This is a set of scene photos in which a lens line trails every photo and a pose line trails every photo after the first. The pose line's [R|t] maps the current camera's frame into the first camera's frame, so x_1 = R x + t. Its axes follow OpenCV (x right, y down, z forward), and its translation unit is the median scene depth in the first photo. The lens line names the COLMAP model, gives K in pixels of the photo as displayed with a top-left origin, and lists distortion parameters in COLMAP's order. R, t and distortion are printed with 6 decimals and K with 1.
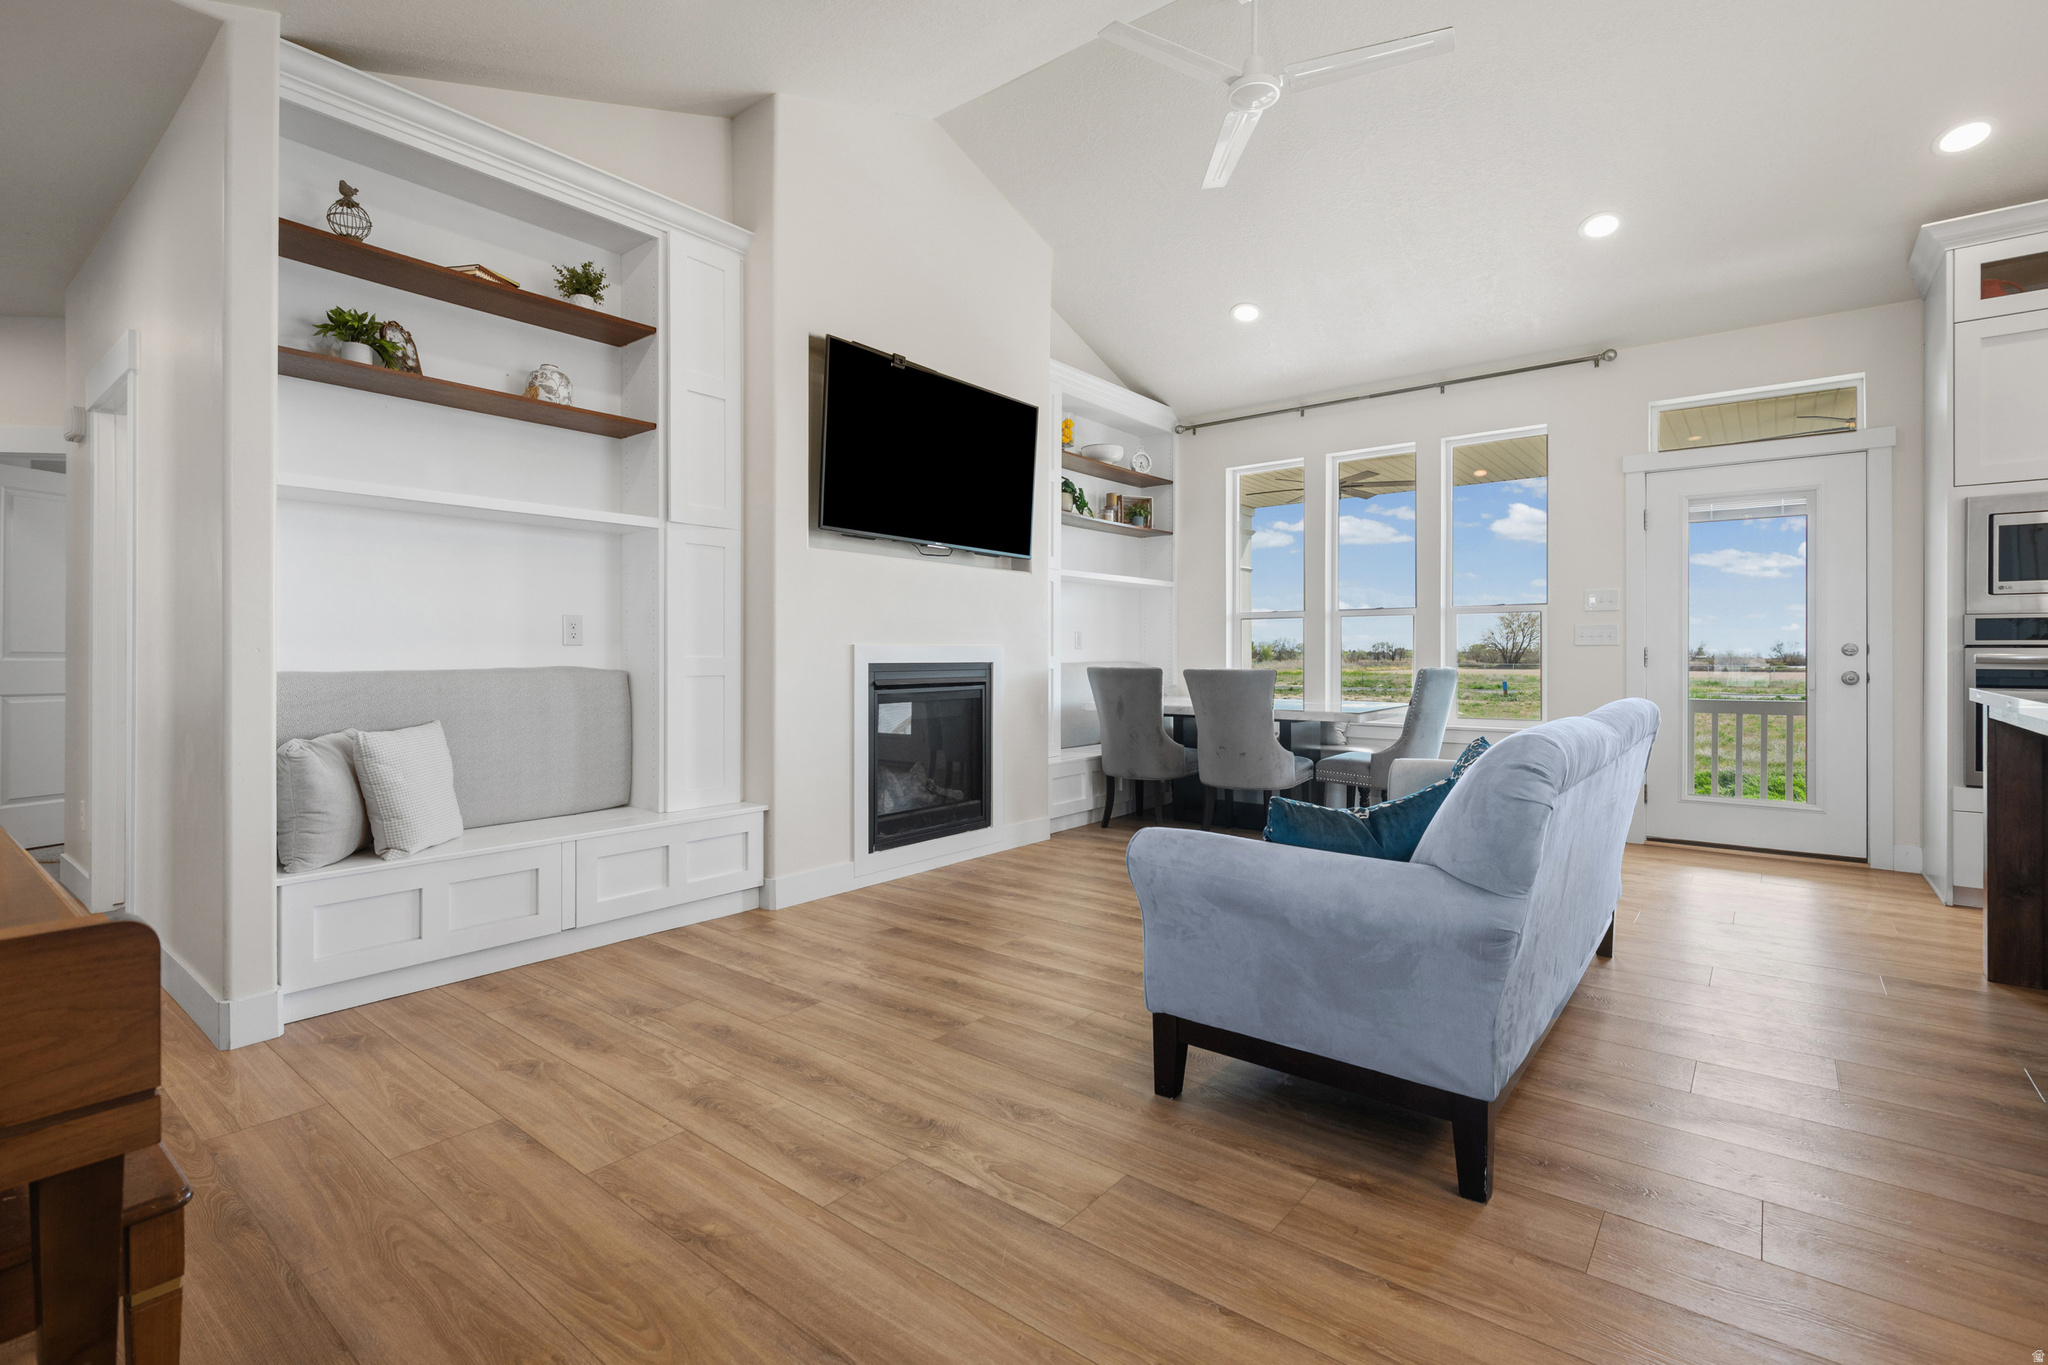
lens RADIAL K [[938.5, 0, 988.4], [0, 938.5, 646.2], [0, 0, 1]] dist [0.003135, -0.000214]
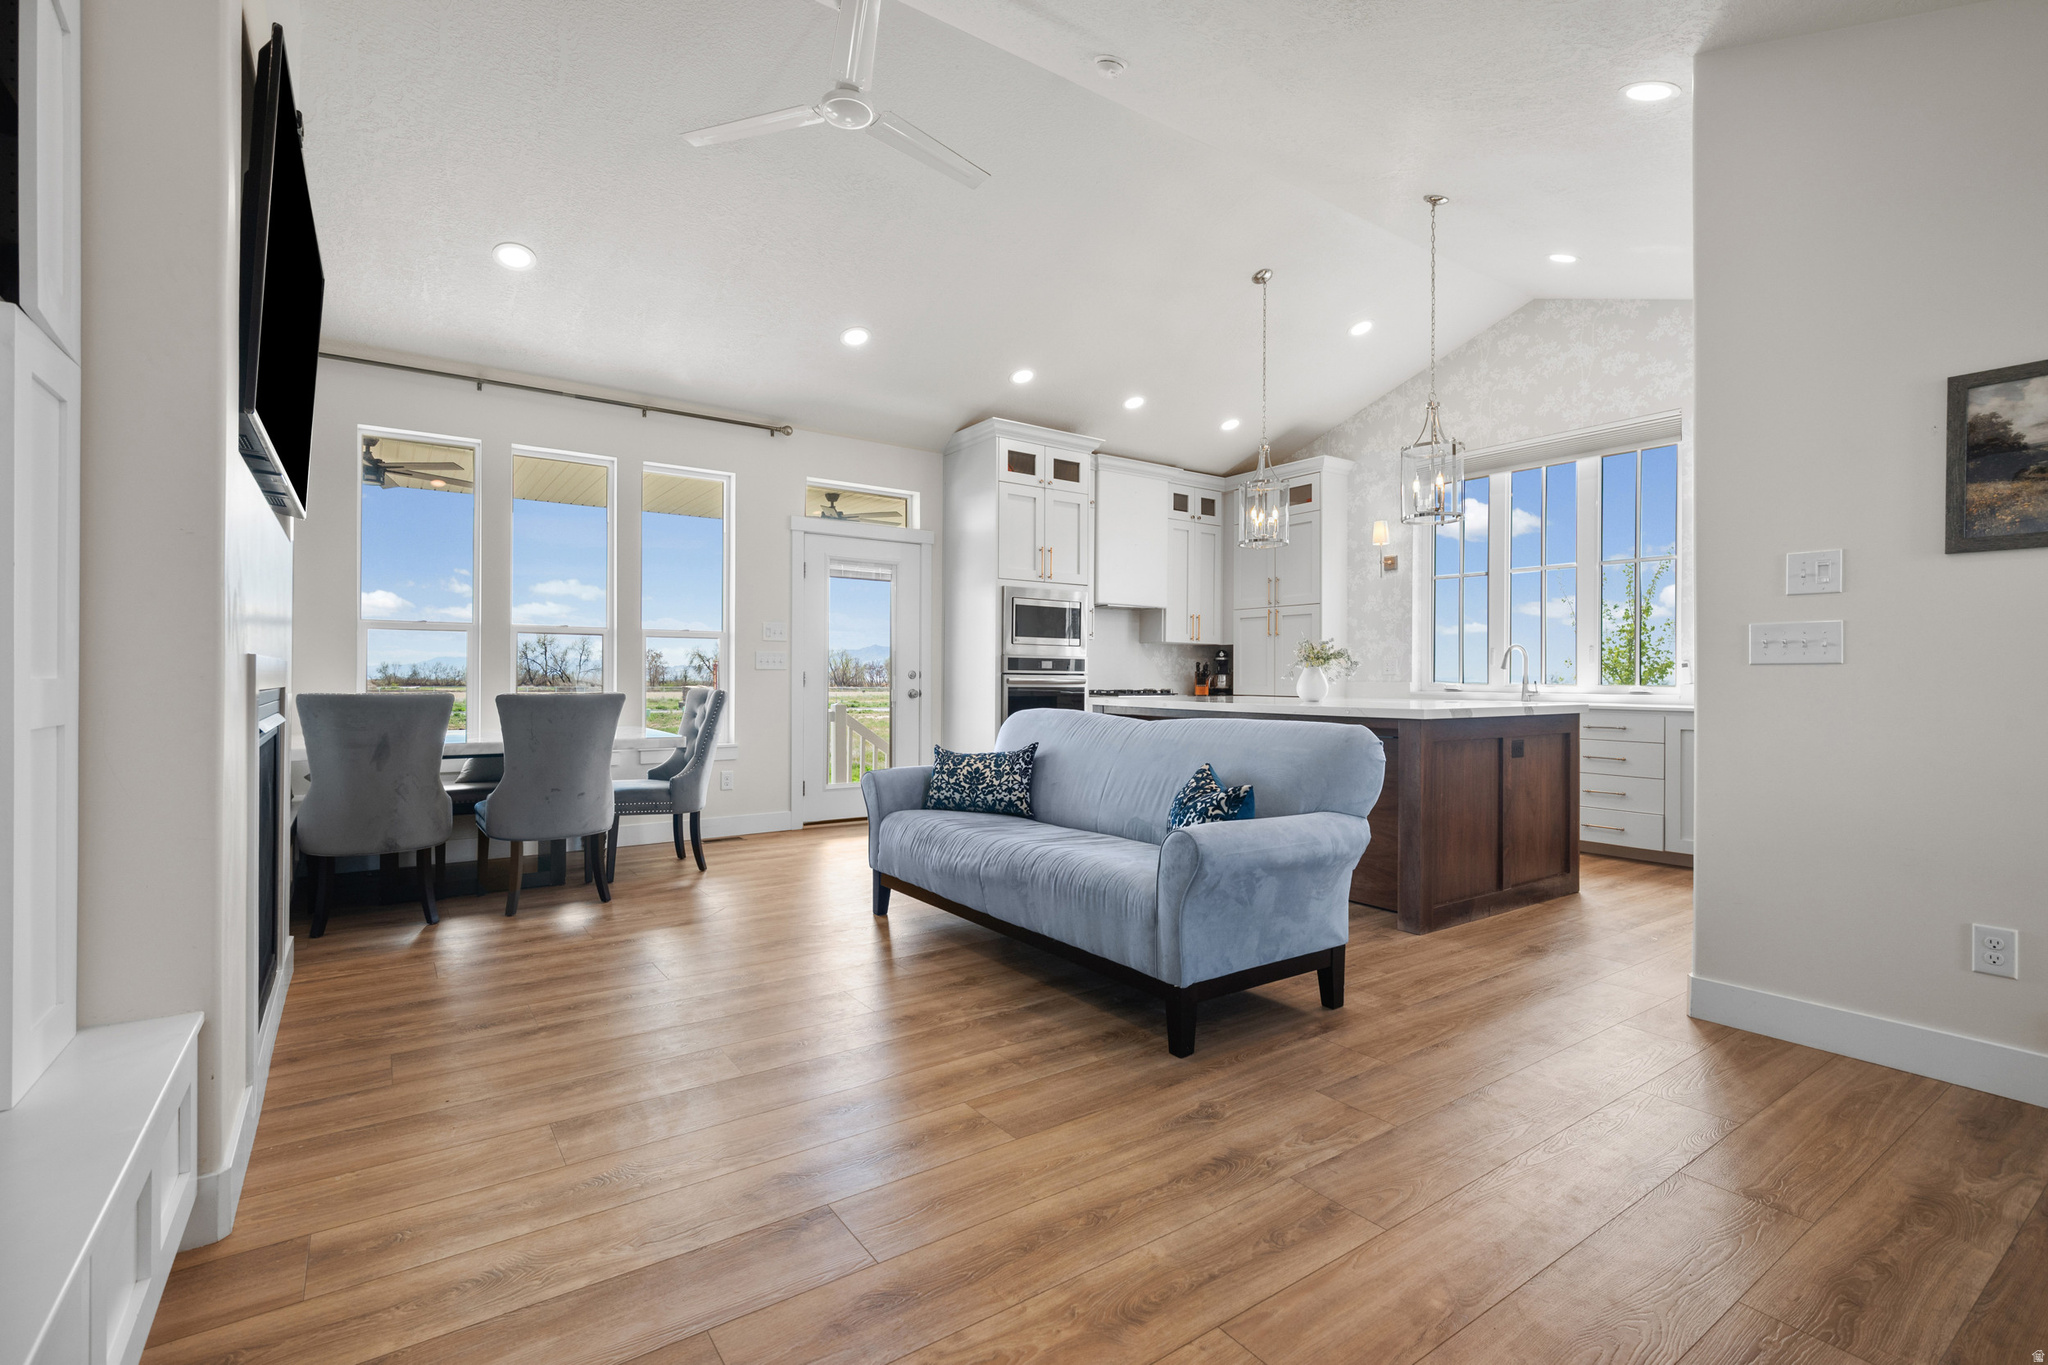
lens RADIAL K [[938.5, 0, 1028.0], [0, 938.5, 676.8], [0, 0, 1]] dist [0.003135, -0.000214]
pose [[0.258220, 0.002997, 0.966082, -0.526902], [-0.013632, 0.999907, 0.000542, 0.003760], [-0.965990, -0.013310, 0.258236, 0.471909]]
